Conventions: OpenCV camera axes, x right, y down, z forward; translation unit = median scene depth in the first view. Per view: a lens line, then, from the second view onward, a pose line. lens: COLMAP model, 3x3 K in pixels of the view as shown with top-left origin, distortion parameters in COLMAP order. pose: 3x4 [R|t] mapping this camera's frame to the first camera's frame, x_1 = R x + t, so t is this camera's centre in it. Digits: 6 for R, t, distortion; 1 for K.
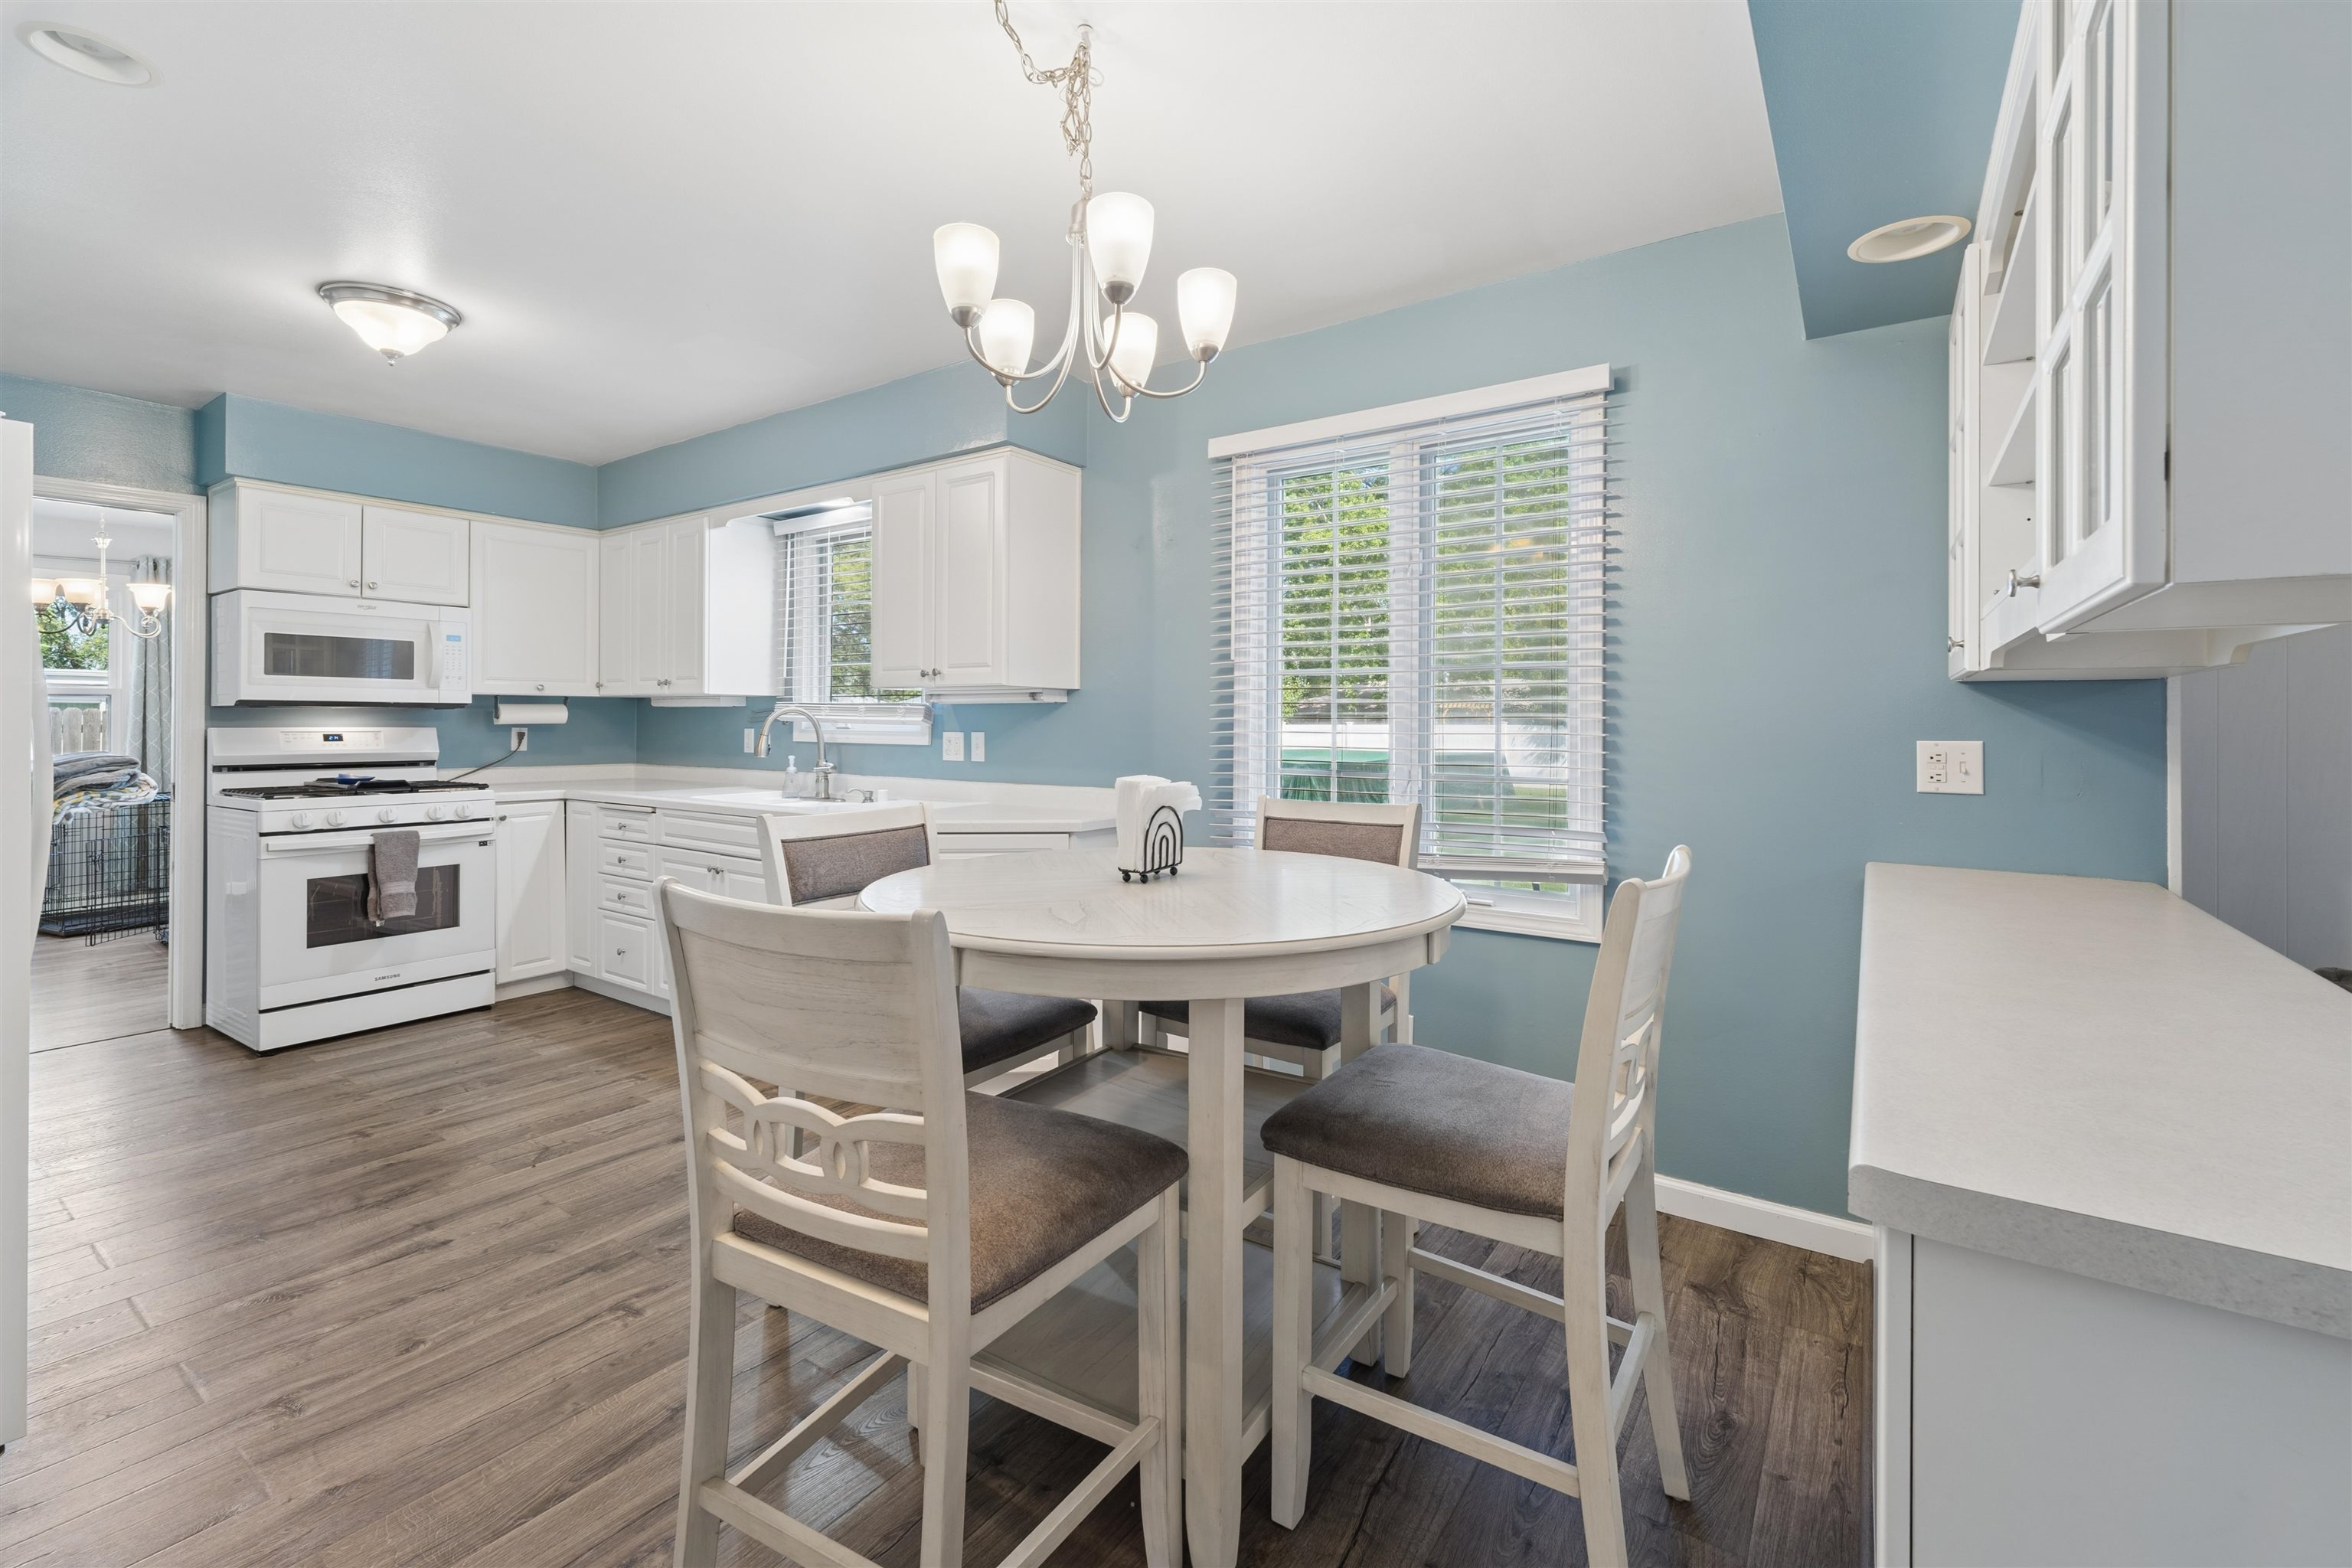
lens RADIAL K [[1003.5, 0, 1165.6], [0, 1003.5, 715.5], [0, 0, 1]] dist [0.011743, -0.006871]
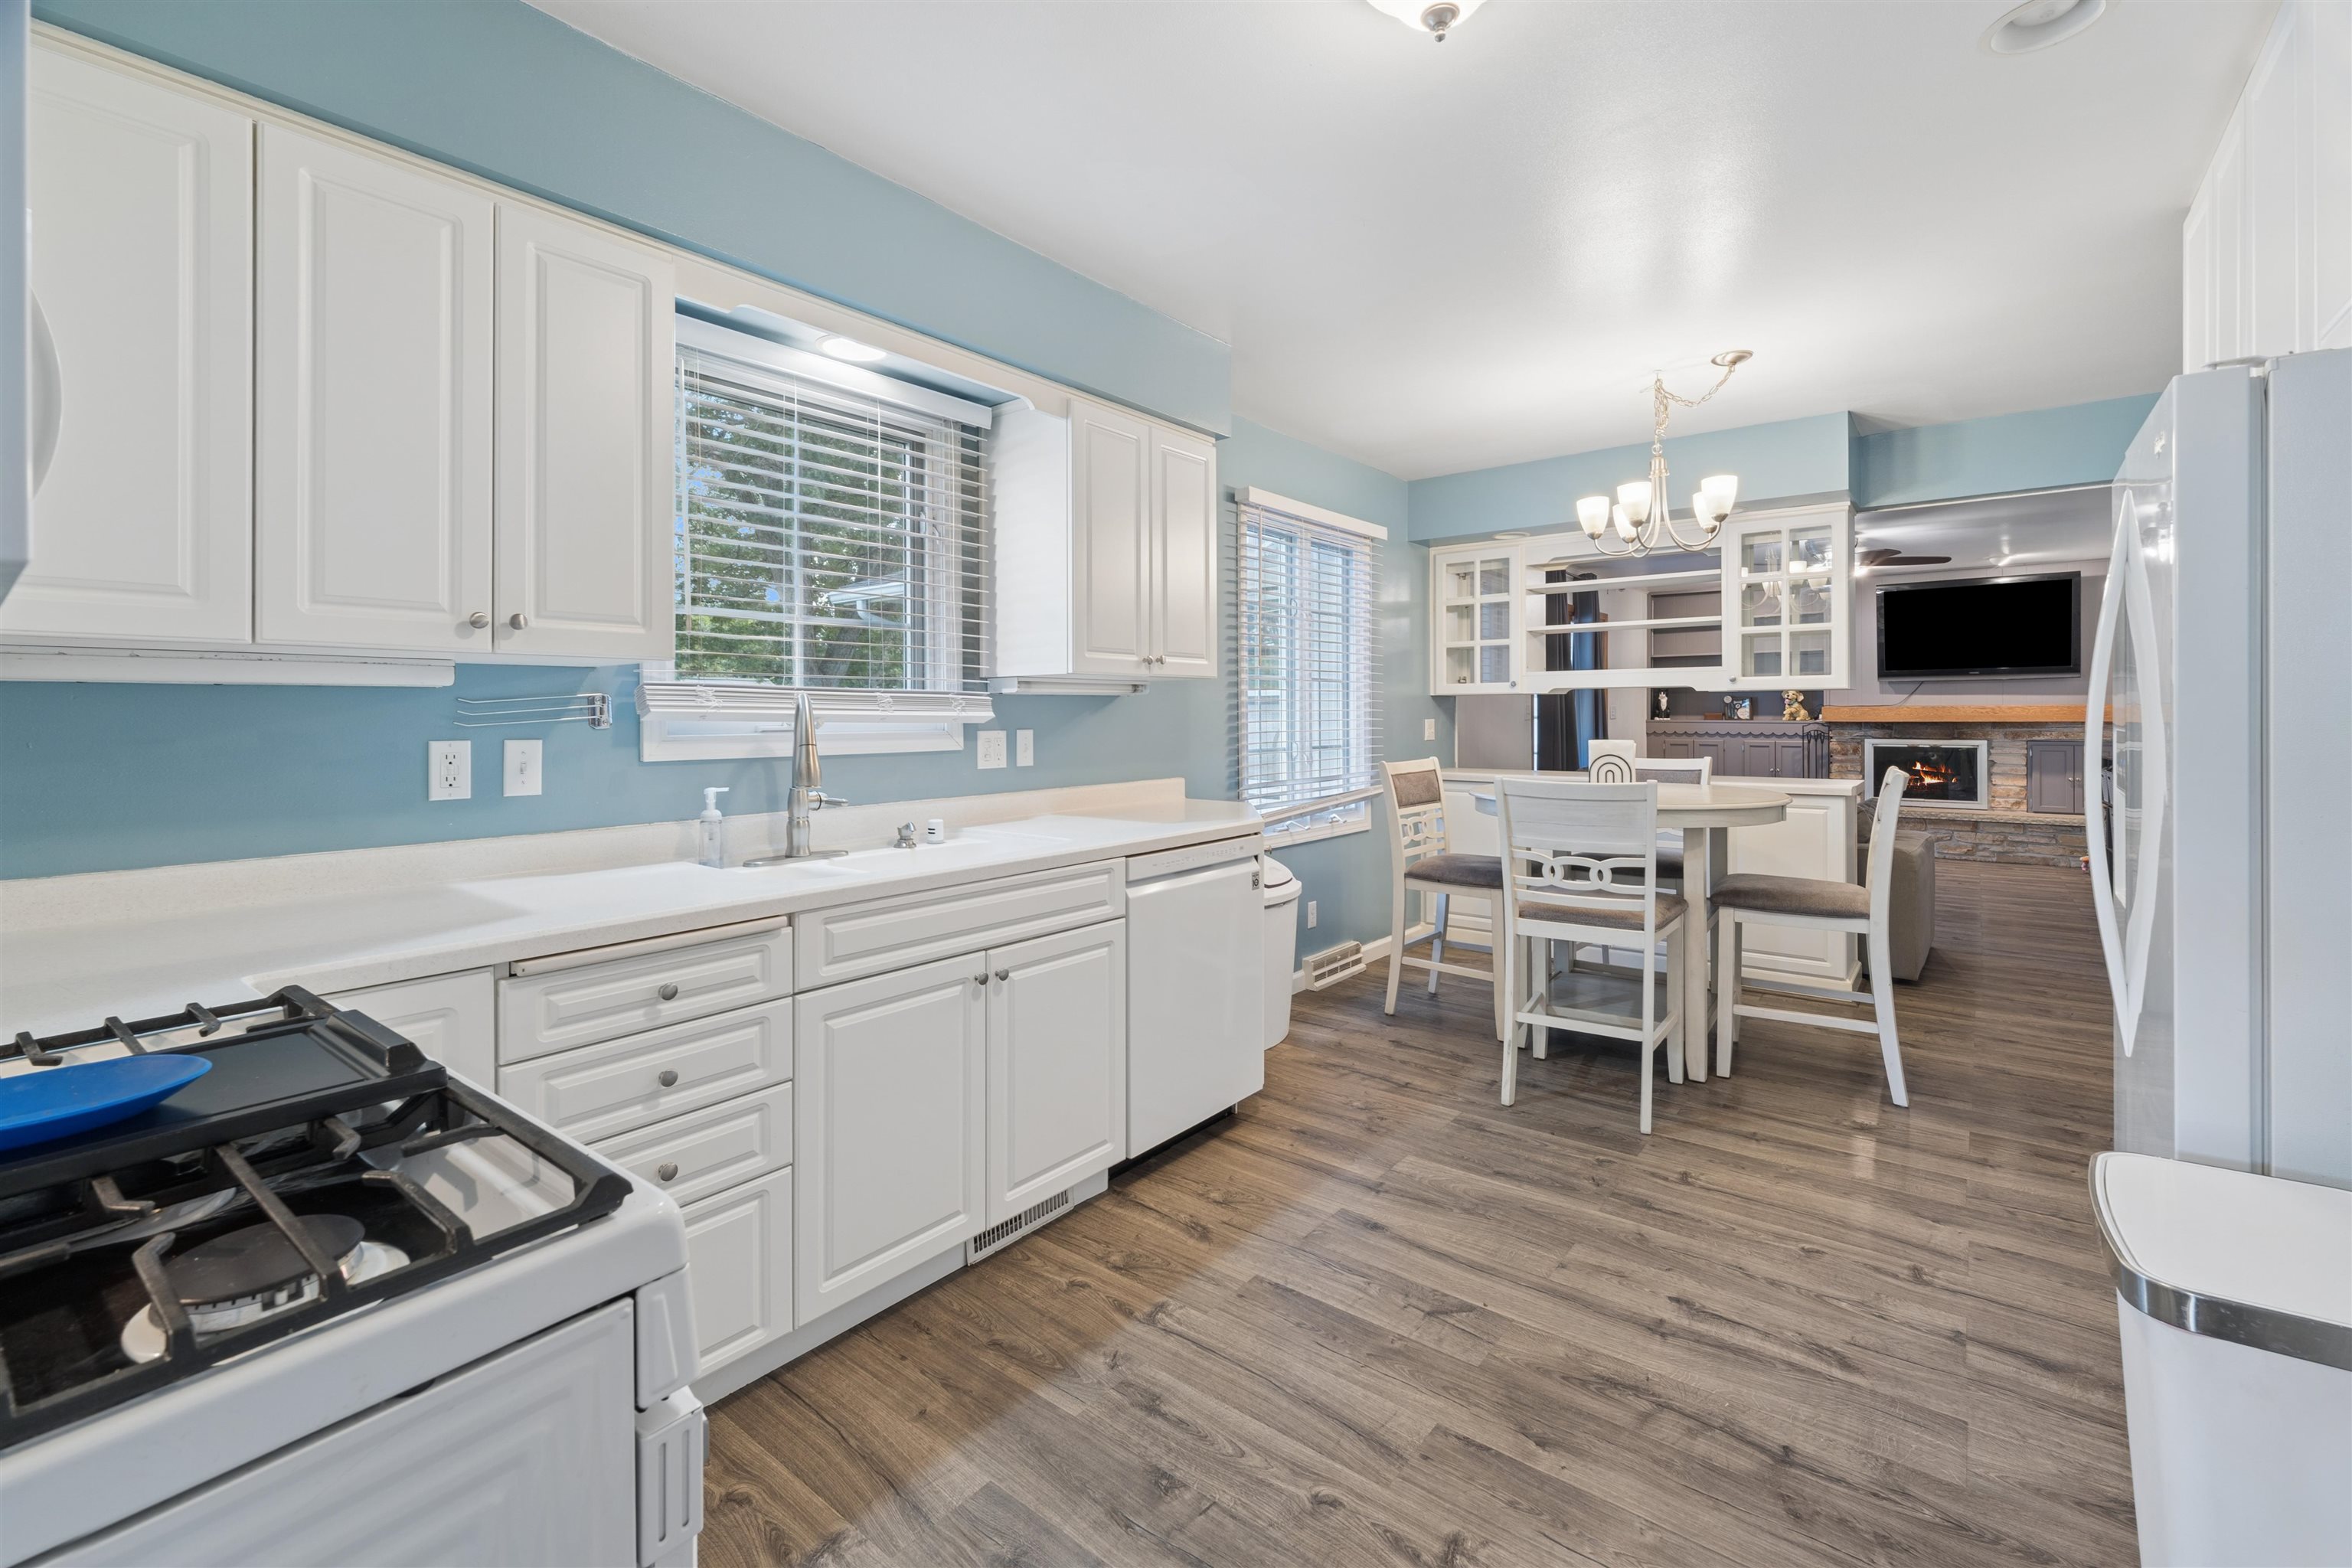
lens RADIAL K [[1003.5, 0, 1165.6], [0, 1003.5, 715.5], [0, 0, 1]] dist [0.011743, -0.006871]
pose [[0.068586, -0.005705, 0.997629, -0.909261], [0.001061, 0.999983, 0.005646, 0.000787], [-0.997645, 0.000671, 0.068591, 0.774148]]
